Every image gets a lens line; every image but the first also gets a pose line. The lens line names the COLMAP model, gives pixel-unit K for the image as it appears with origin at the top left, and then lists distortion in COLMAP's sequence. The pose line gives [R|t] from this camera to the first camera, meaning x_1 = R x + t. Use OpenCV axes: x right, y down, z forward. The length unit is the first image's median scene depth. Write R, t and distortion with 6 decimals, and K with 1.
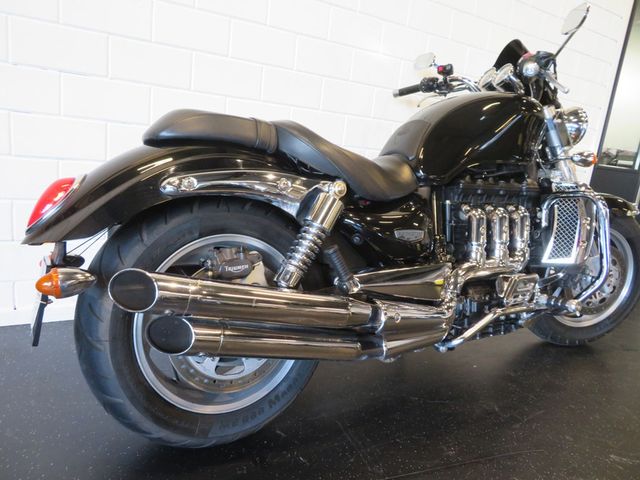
lens RADIAL K [[454.5, 0, 321.5], [0, 454.5, 238.7], [0, 0, 1]] dist [-0.003558, -0.001876]
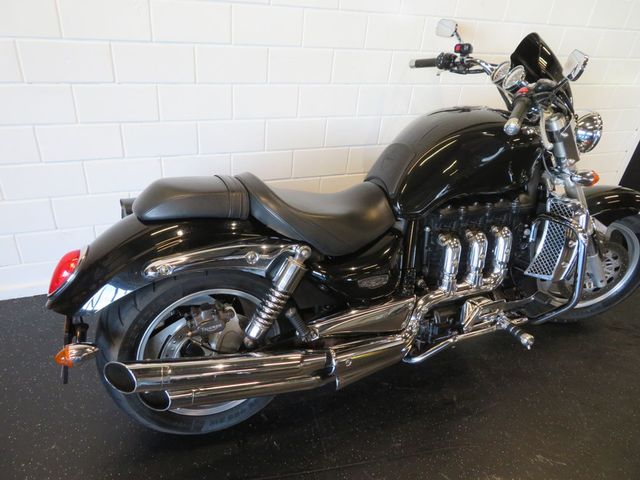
lens RADIAL K [[454.5, 0, 321.5], [0, 454.5, 238.7], [0, 0, 1]] dist [-0.003558, -0.001876]
pose [[0.989892, 0.060508, -0.128265, 0.175516], [-0.018860, 0.952549, 0.303802, -0.380552], [0.140561, -0.298312, 0.944062, -0.033599]]
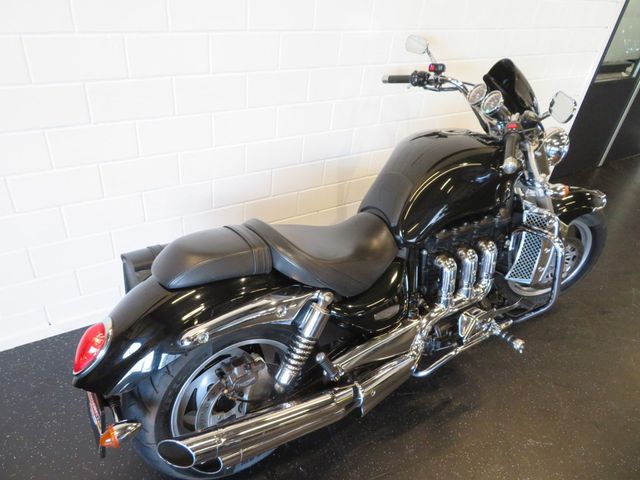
lens RADIAL K [[454.5, 0, 321.5], [0, 454.5, 238.7], [0, 0, 1]] dist [-0.003558, -0.001876]
pose [[0.999614, -0.020863, 0.018337, 0.005440], [0.012645, 0.929607, 0.368335, -0.535644], [-0.024731, -0.367961, 0.929512, -0.020700]]
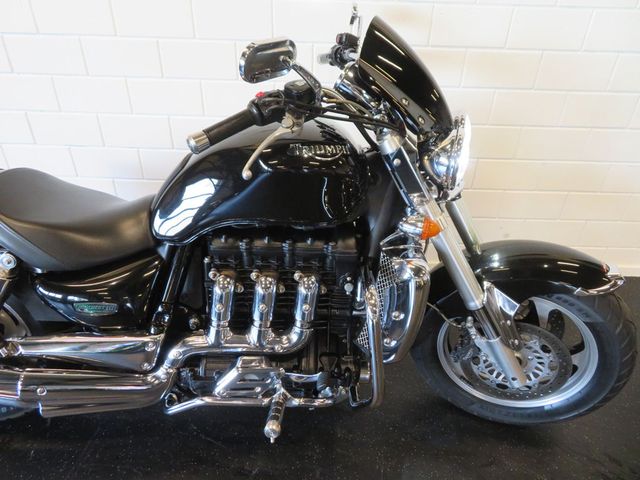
lens RADIAL K [[445.2, 0, 329.7], [0, 445.2, 241.8], [0, 0, 1]] dist [0.006174, 0.001510]
pose [[0.849149, 0.213085, -0.483261, 0.890416], [-0.051379, 0.943988, 0.325954, -0.406713], [0.525649, -0.251954, 0.812534, 0.450762]]
